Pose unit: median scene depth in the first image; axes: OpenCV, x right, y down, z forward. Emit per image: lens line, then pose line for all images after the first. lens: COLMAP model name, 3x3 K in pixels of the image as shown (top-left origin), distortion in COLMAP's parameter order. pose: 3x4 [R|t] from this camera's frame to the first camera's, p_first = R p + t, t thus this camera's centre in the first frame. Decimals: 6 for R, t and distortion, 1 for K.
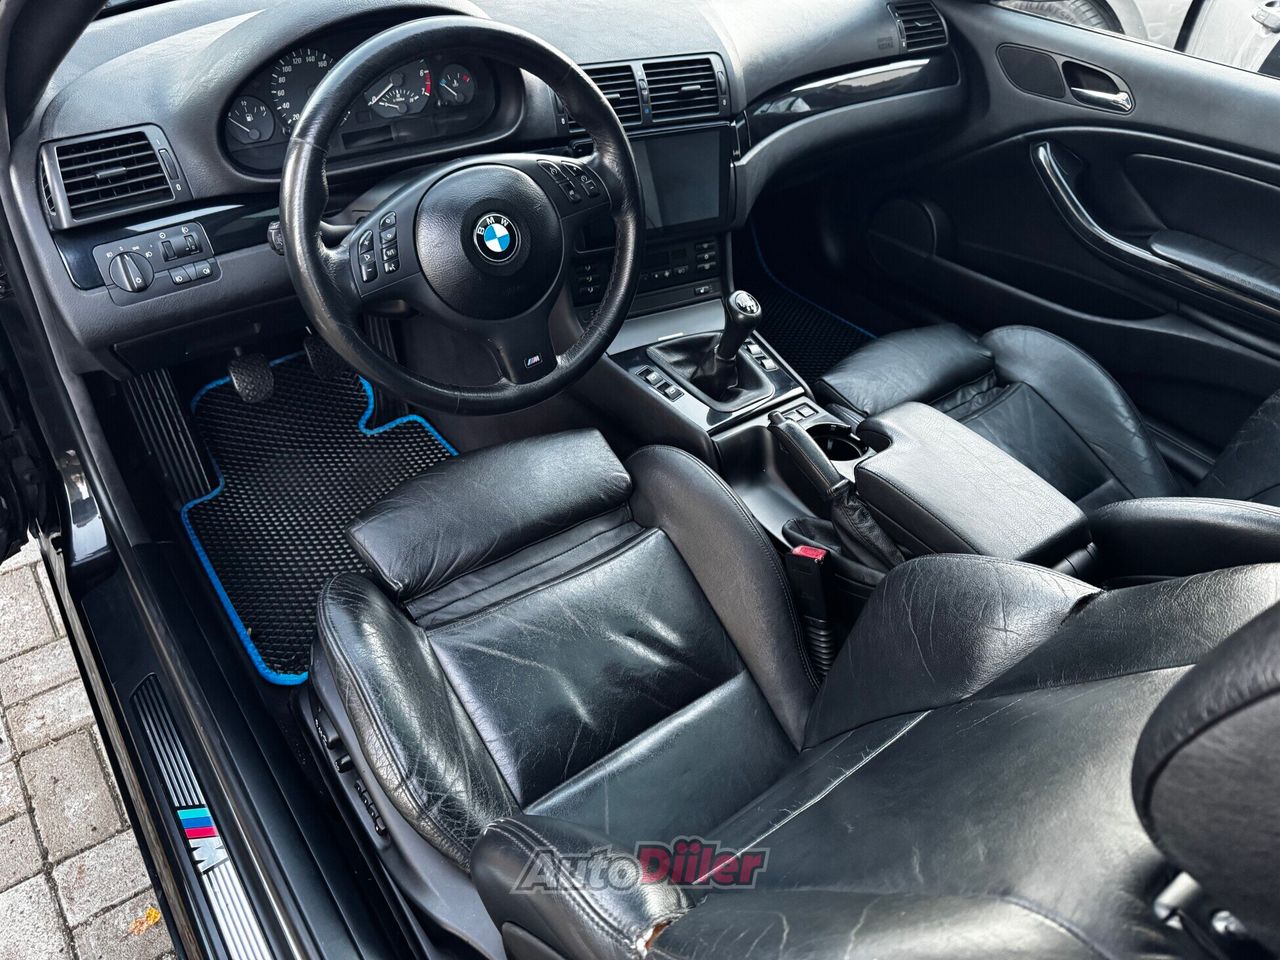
lens RADIAL K [[889.1, 0, 640.0], [0, 889.1, 480.0], [0, 0, 1]] dist [0.007370, 0.001107]
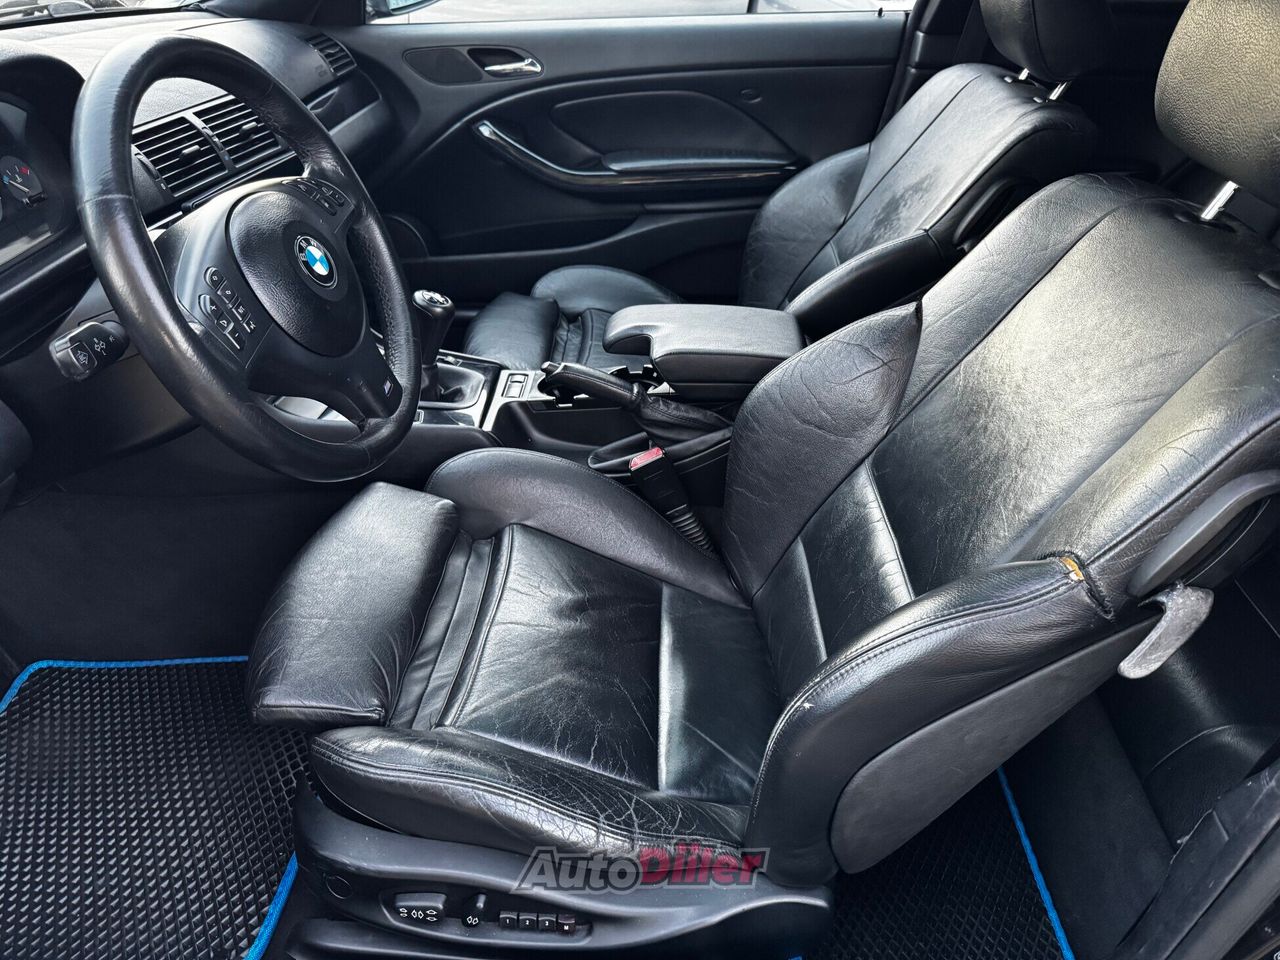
lens RADIAL K [[874.9, 0, 640.0], [0, 874.9, 480.0], [0, 0, 1]] dist [0.003275, -0.020434]
pose [[0.657098, -0.492048, 0.571062, -0.381622], [0.534681, 0.838249, 0.107031, -0.011686], [-0.531356, 0.235006, 0.813900, 0.134076]]
